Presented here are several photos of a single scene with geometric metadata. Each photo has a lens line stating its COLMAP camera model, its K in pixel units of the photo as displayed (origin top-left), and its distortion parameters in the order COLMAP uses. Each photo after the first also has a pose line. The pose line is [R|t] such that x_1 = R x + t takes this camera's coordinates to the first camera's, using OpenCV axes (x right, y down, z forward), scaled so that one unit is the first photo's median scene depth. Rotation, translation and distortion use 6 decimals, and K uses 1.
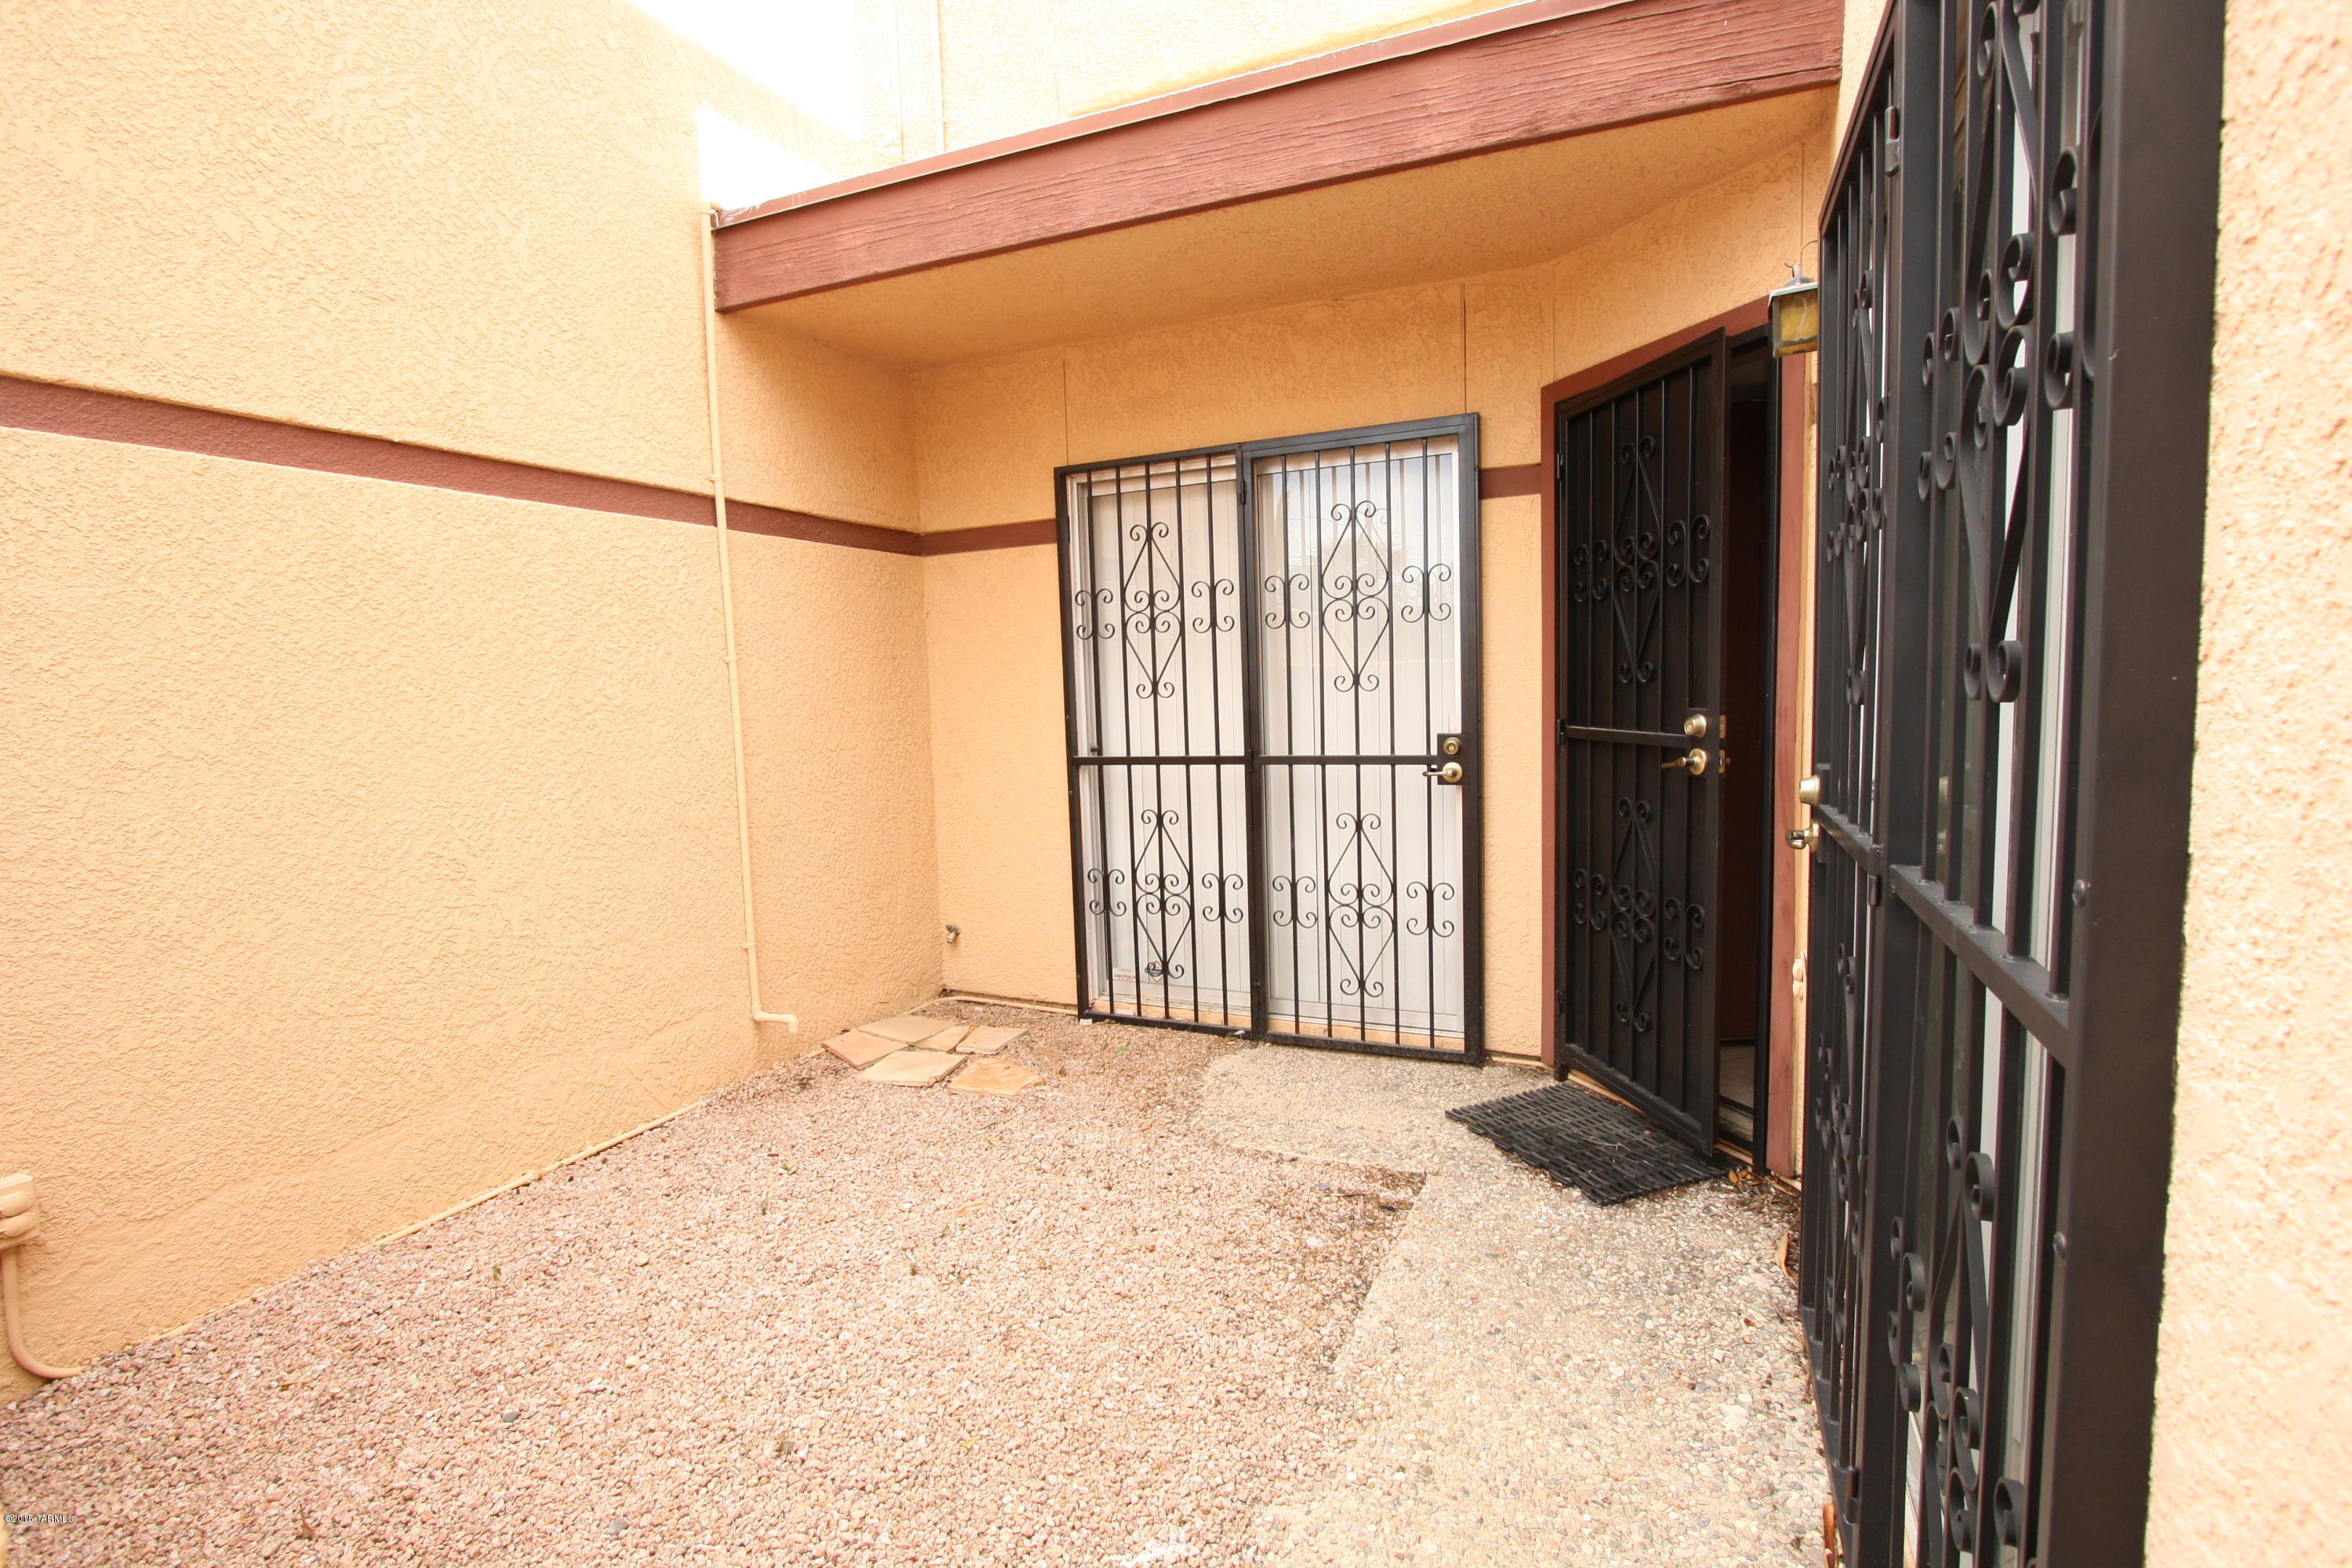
lens RADIAL K [[1090.7, 0, 1175.6], [0, 1090.7, 782.7], [0, 0, 1]] dist [-0.021643, -0.000571]
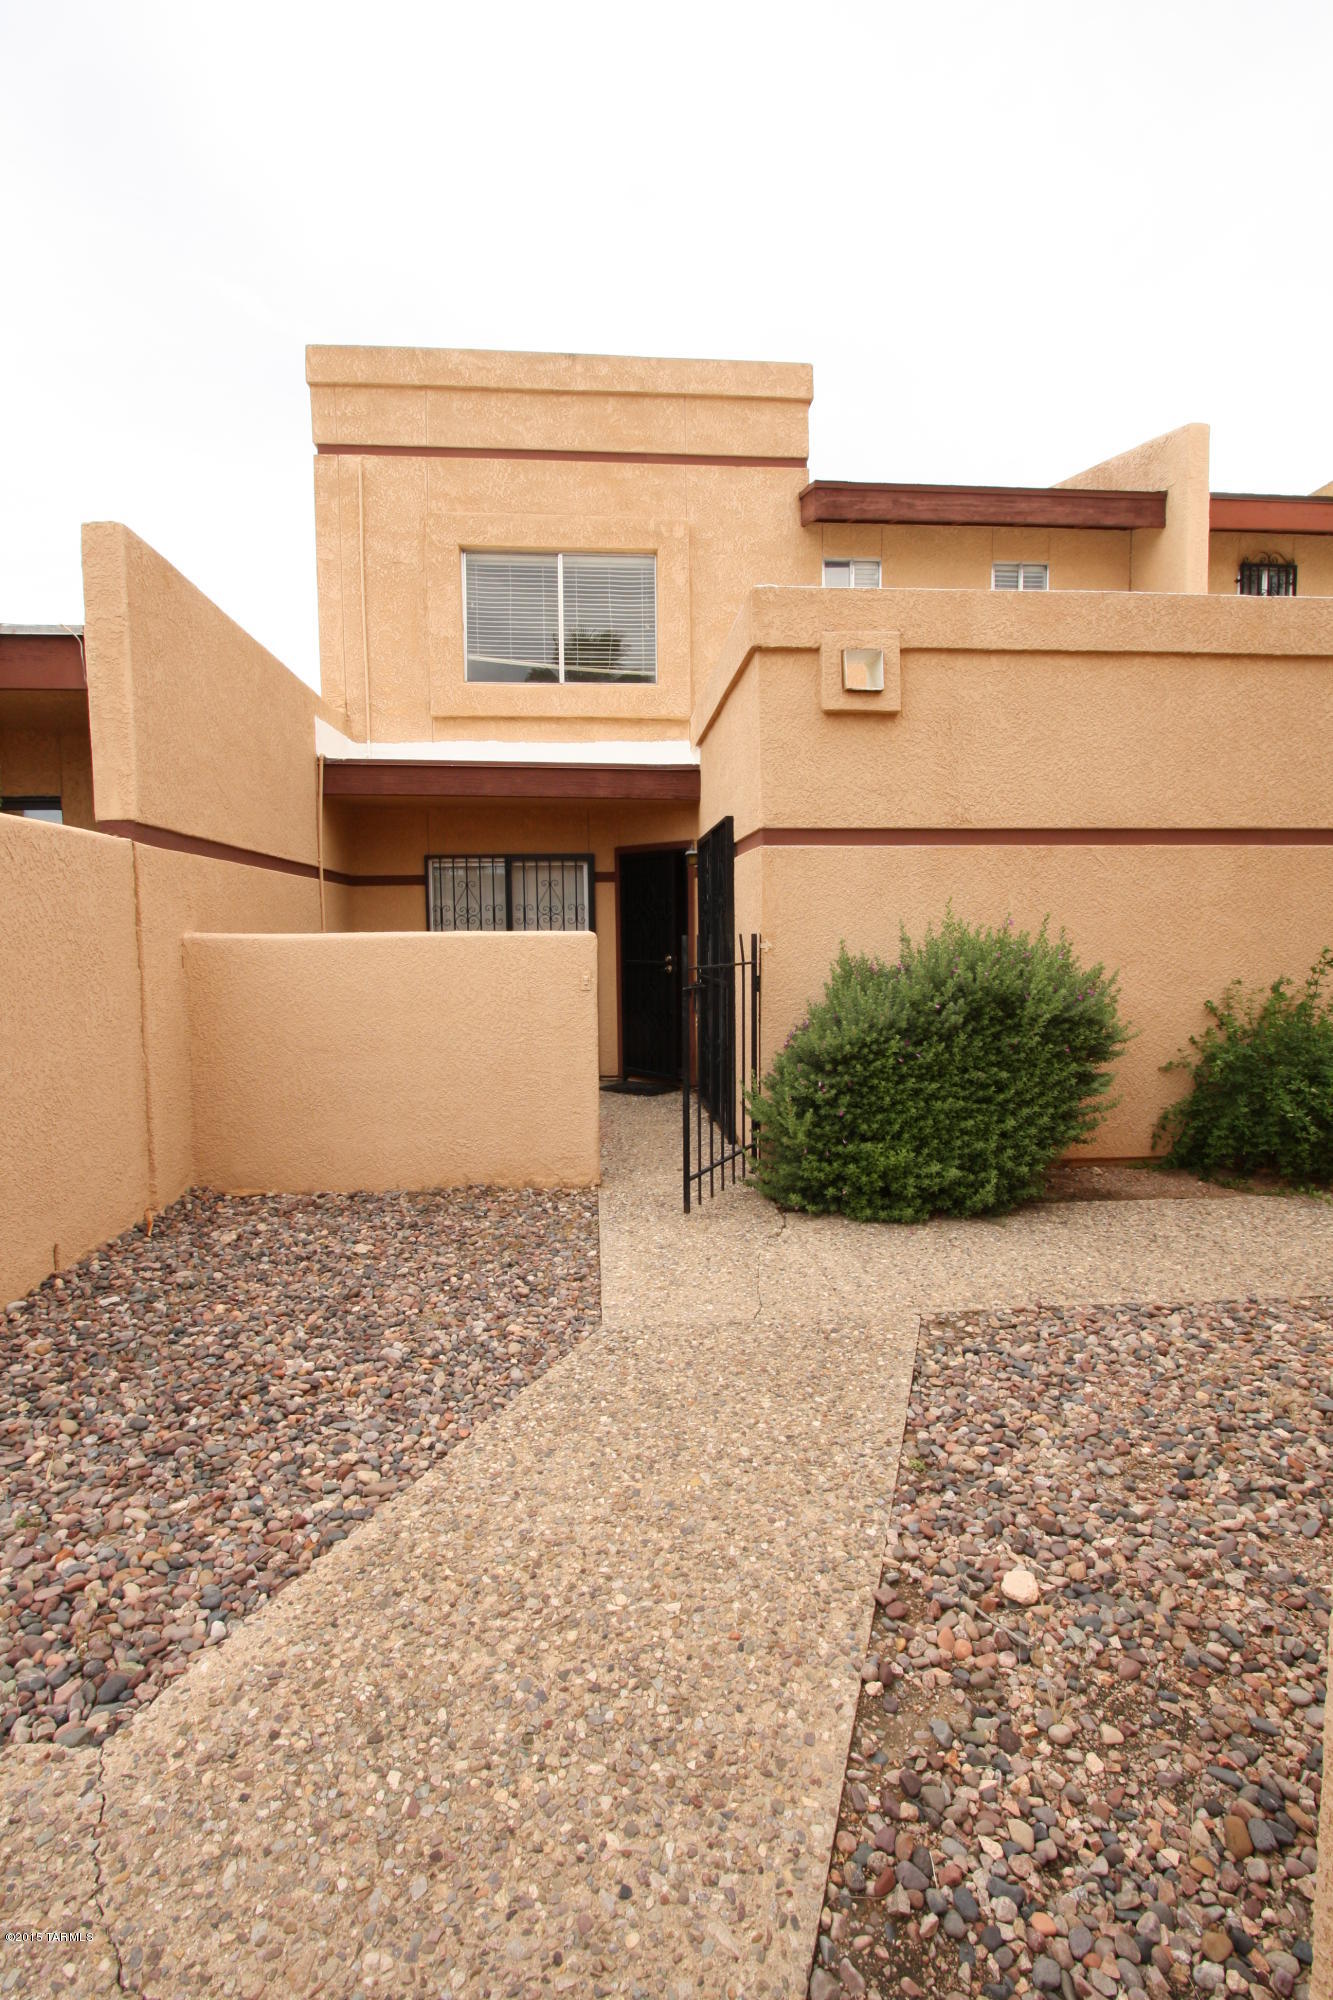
lens RADIAL K [[927.4, 0, 665.5], [0, 927.4, 999.6], [0, 0, 1]] dist [-0.021643, -0.000571]
pose [[0.873874, -0.014747, 0.485928, -0.759460], [0.027717, 0.999425, -0.019515, 0.105431], [-0.485361, 0.030522, 0.873781, -1.241270]]
